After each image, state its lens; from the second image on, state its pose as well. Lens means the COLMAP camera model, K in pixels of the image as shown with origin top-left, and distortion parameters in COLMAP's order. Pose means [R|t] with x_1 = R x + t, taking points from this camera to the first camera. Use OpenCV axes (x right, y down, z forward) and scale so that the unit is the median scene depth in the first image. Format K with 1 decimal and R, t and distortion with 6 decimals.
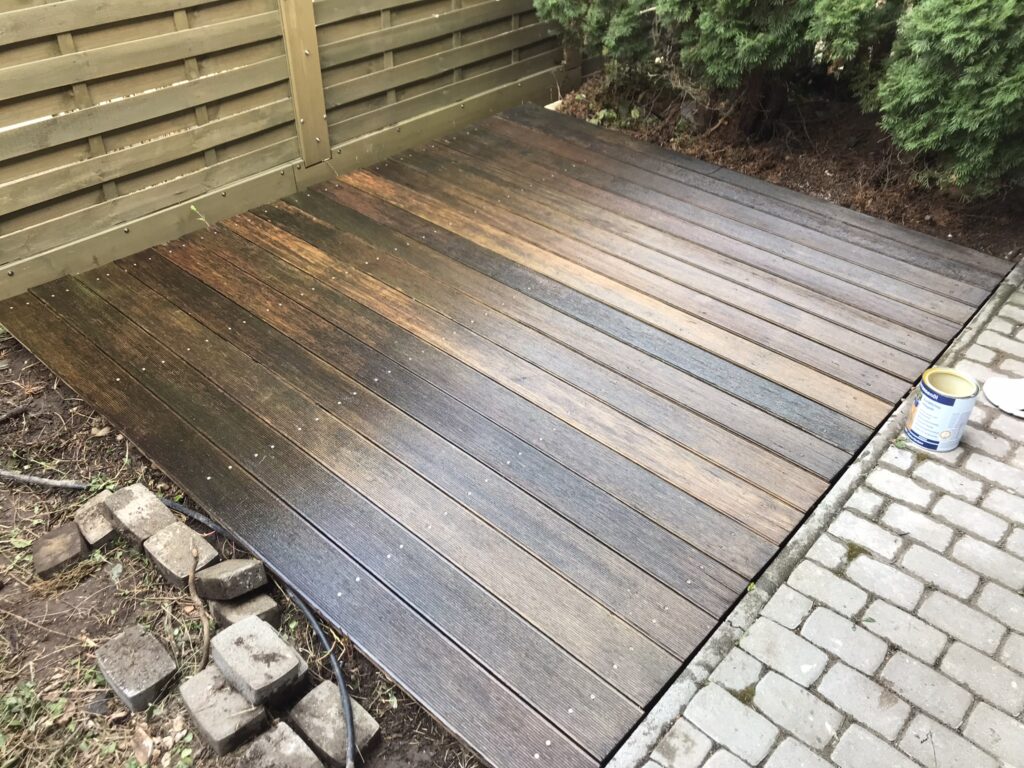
lens RADIAL K [[831.6, 0, 513.9], [0, 831.6, 387.8], [0, 0, 1]] dist [0.002442, 0.006652]
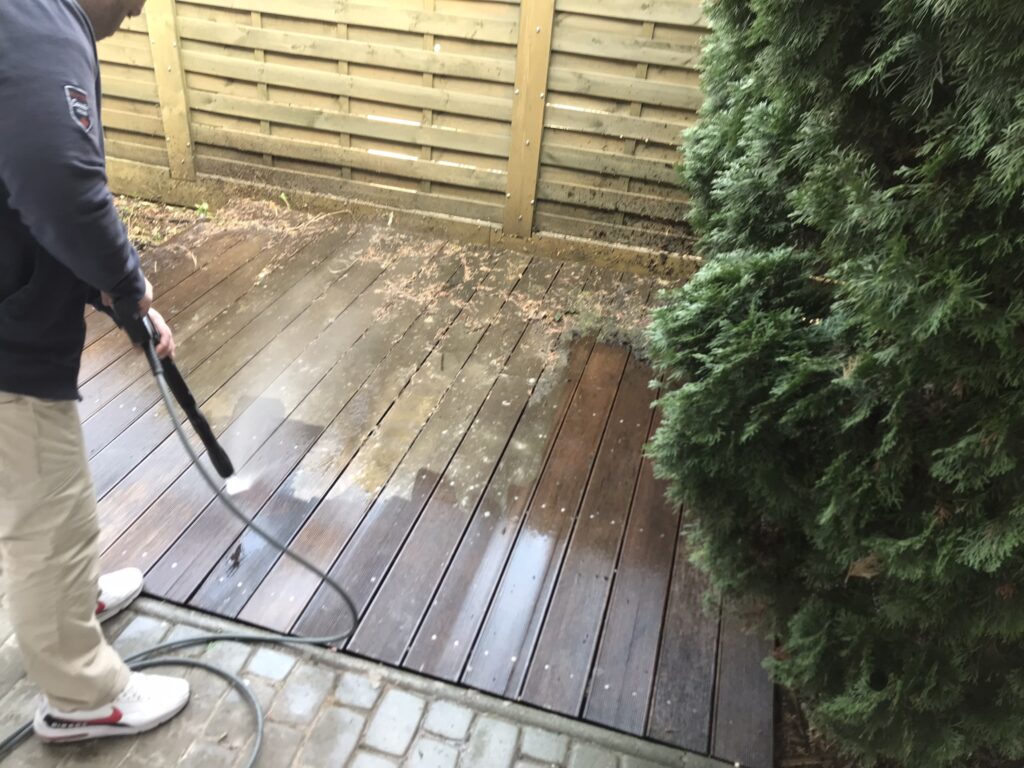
lens RADIAL K [[831.6, 0, 513.9], [0, 831.6, 387.8], [0, 0, 1]] dist [0.002442, 0.006652]
pose [[0.448970, 0.514113, -0.730831, 0.872172], [-0.603716, 0.777513, 0.176073, -0.384141], [0.658751, 0.362163, 0.659458, 0.409303]]
